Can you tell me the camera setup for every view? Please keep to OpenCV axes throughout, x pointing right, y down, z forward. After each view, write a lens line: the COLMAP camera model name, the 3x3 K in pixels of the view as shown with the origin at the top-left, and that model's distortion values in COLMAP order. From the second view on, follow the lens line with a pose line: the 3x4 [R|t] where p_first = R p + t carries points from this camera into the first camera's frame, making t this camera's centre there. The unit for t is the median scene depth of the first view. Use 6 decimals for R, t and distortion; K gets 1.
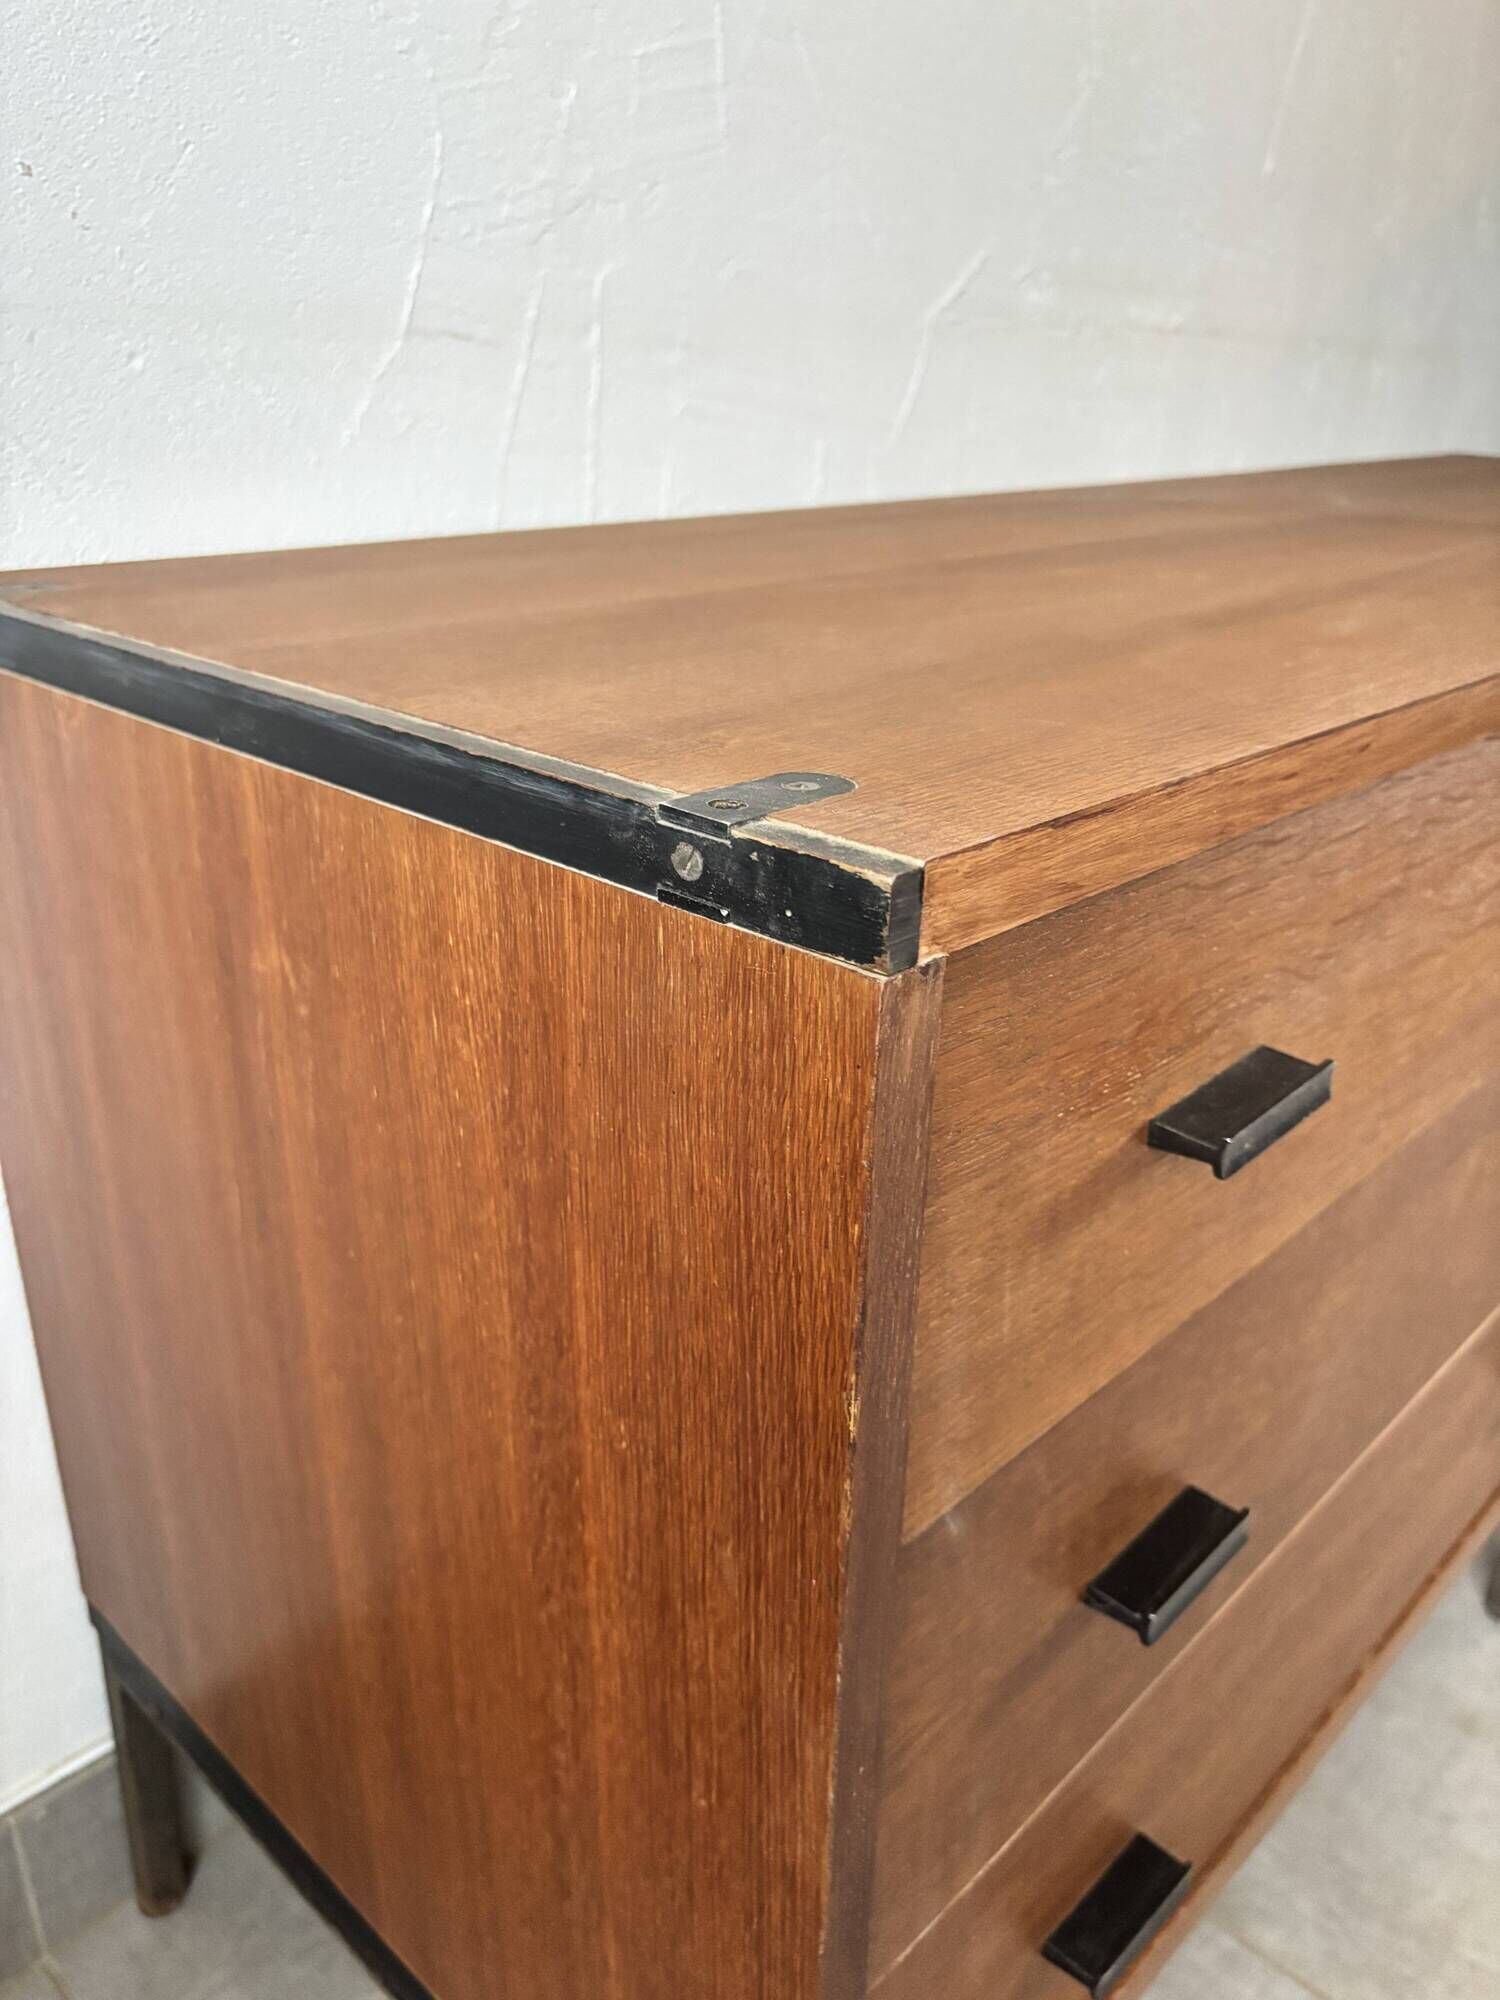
lens RADIAL K [[1541.8, 0, 741.5], [0, 1541.8, 1003.2], [0, 0, 1]] dist [0.049809, -0.081755]
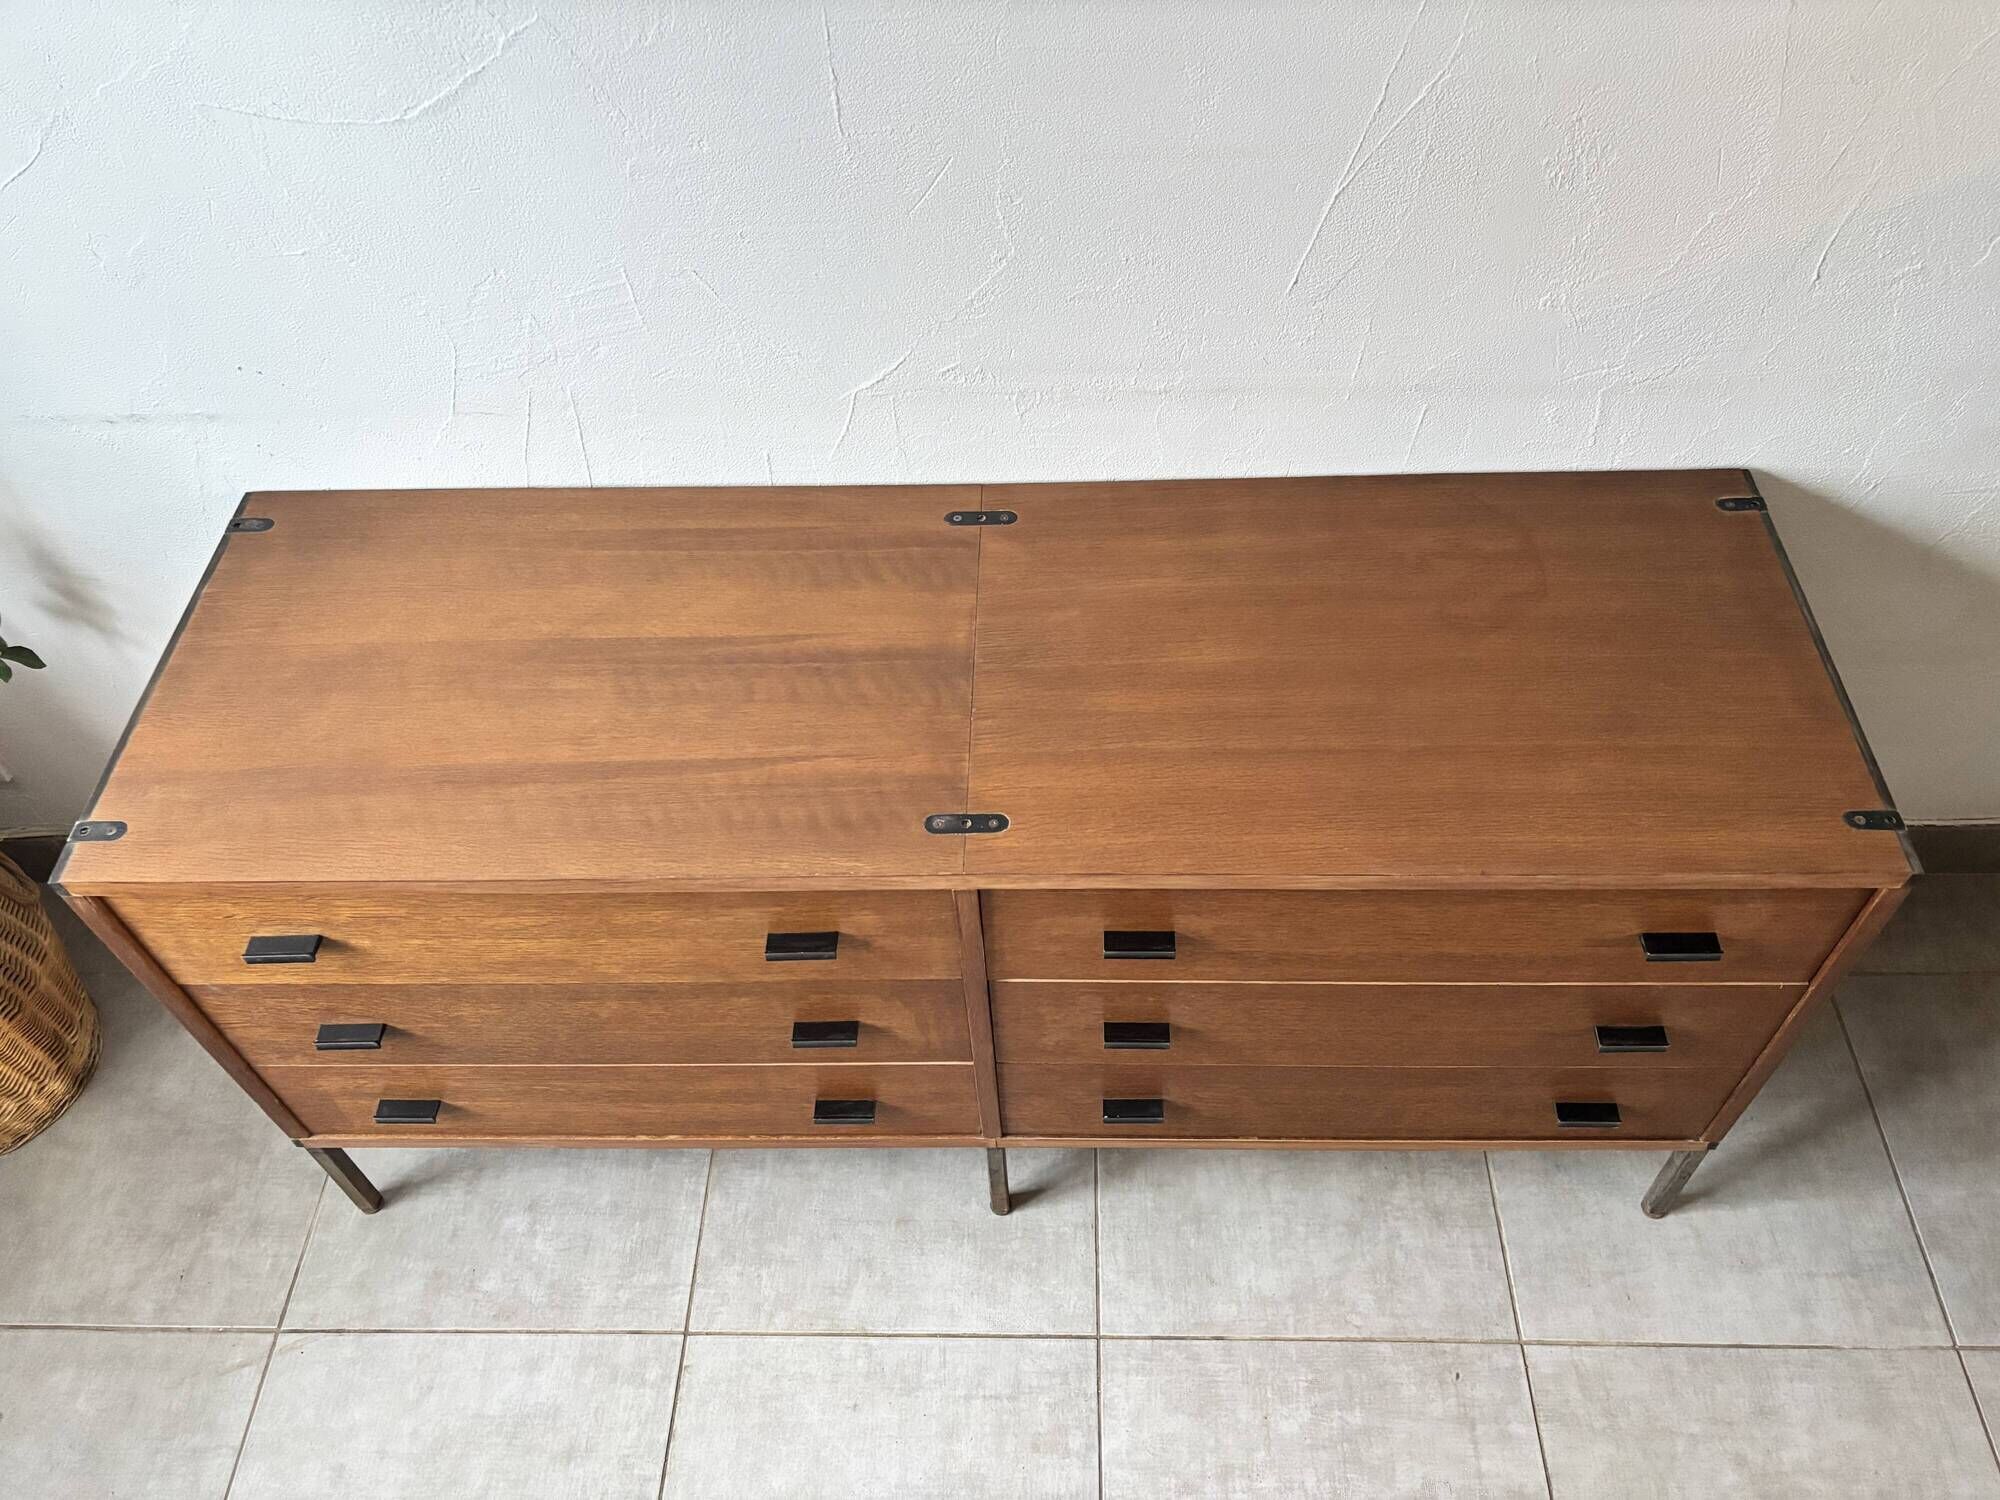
lens RADIAL K [[1523.7, 0, 1013.9], [0, 1523.7, 752.9], [0, 0, 1]] dist [0.023432, 0.001961]
pose [[0.676502, 0.542995, -0.497495, 2.160693], [-0.239679, 0.801099, 0.548448, -1.886408], [0.696347, -0.251787, 0.672090, 0.014733]]
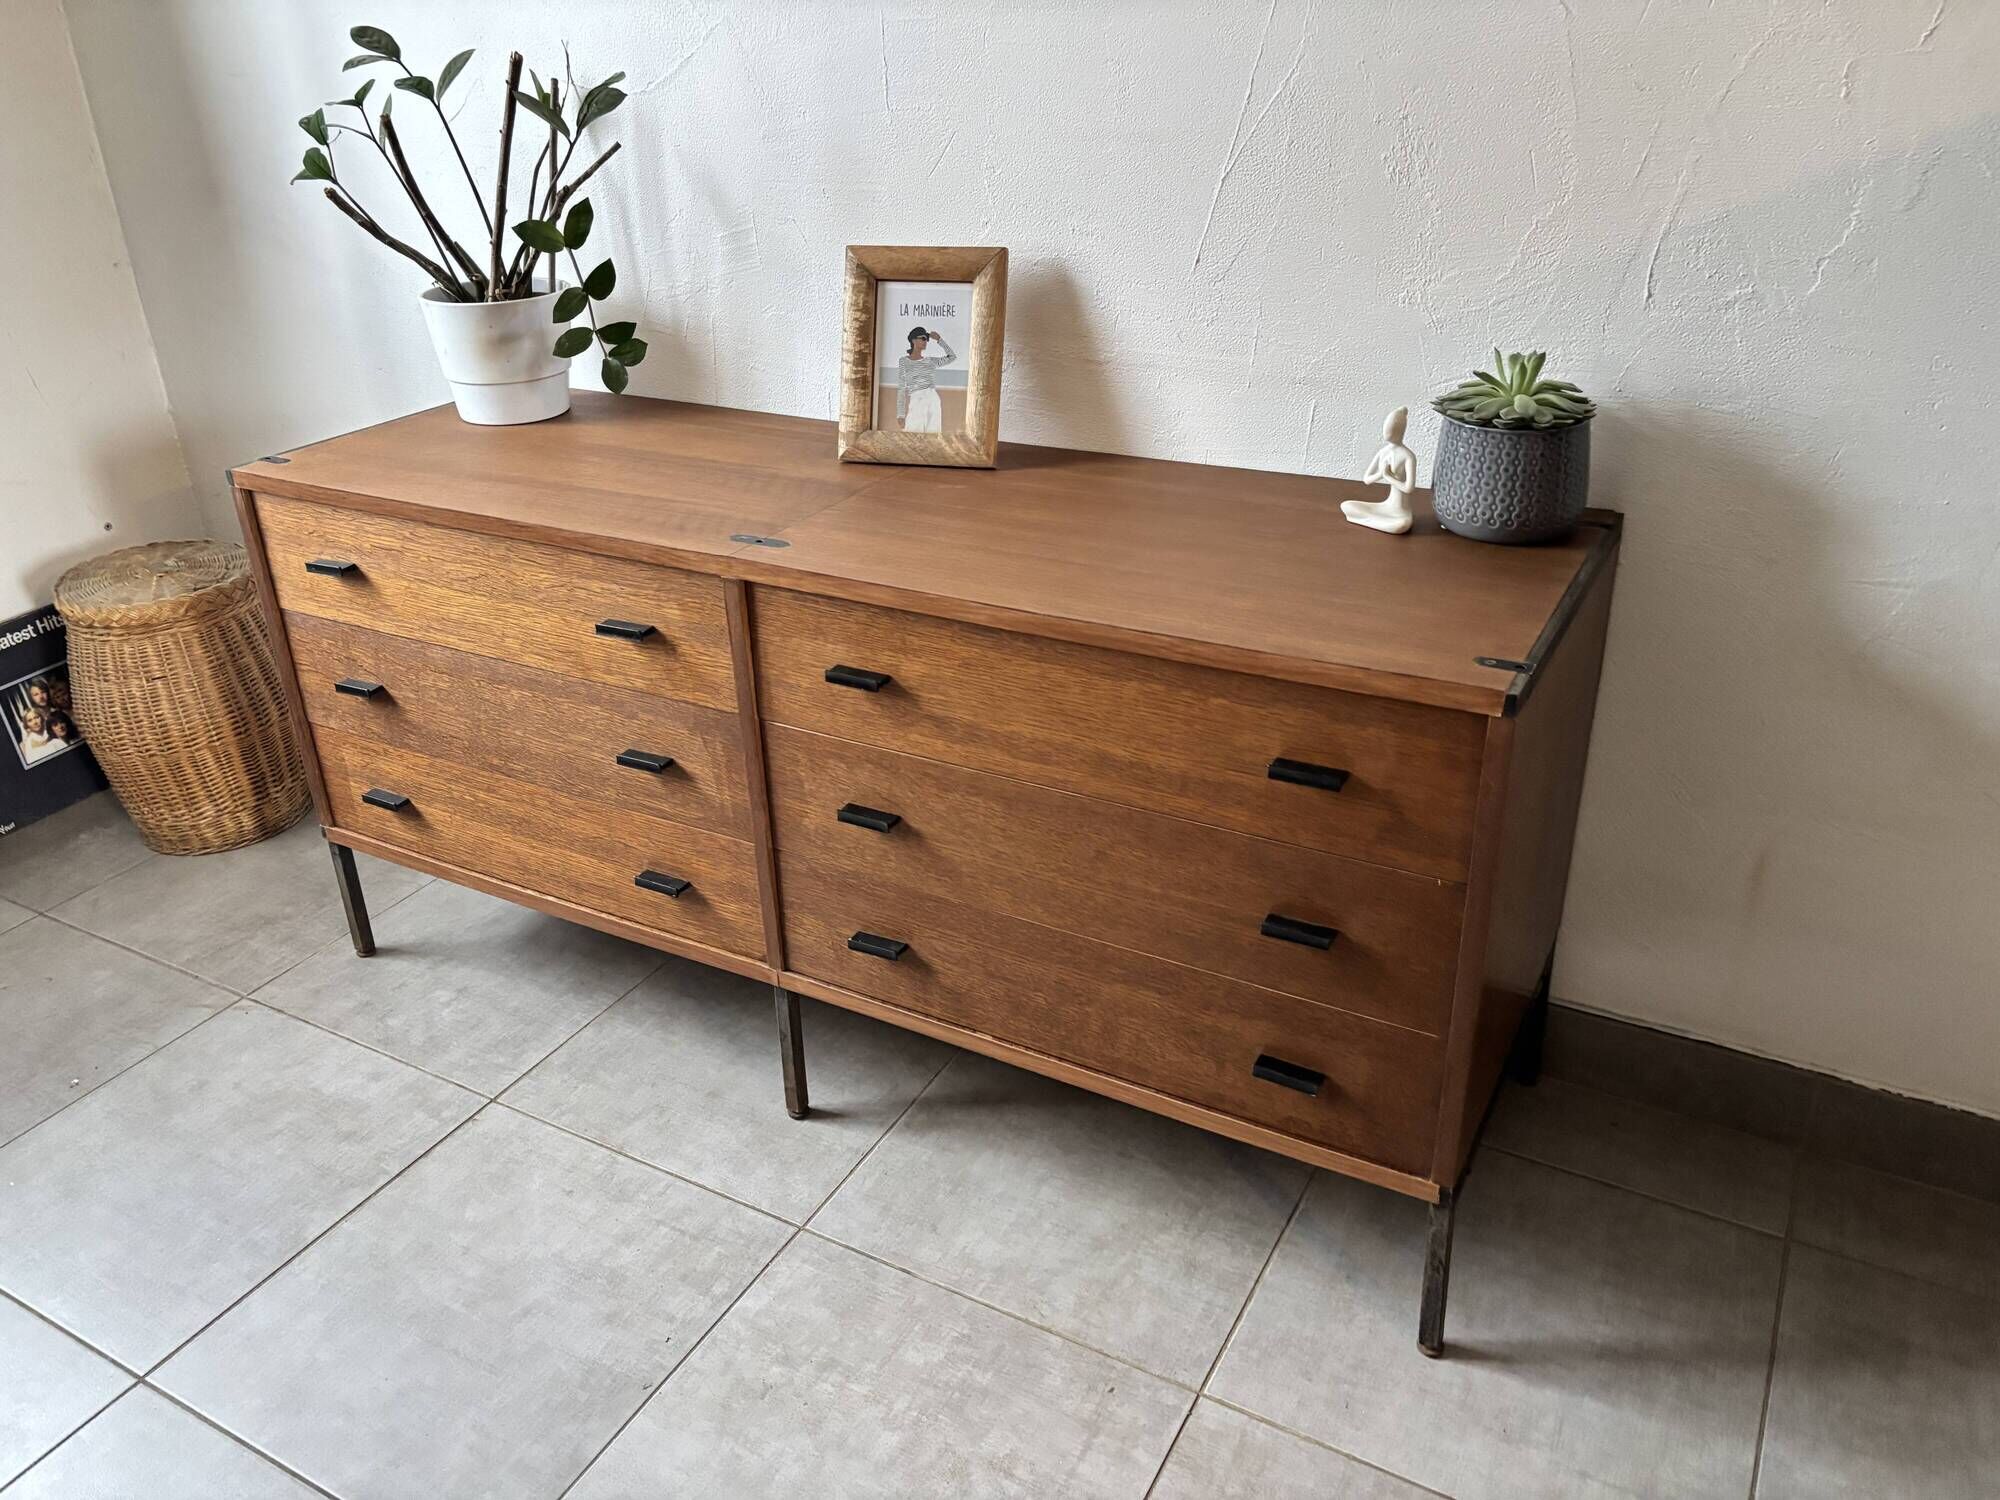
lens RADIAL K [[1526.6, 0, 994.4], [0, 1526.6, 735.2], [0, 0, 1]] dist [0.013665, 0.007377]
pose [[0.250791, 0.402773, -0.880271, 3.807132], [-0.342301, 0.887483, 0.308551, -1.182315], [0.905502, 0.223936, 0.360442, 0.990863]]
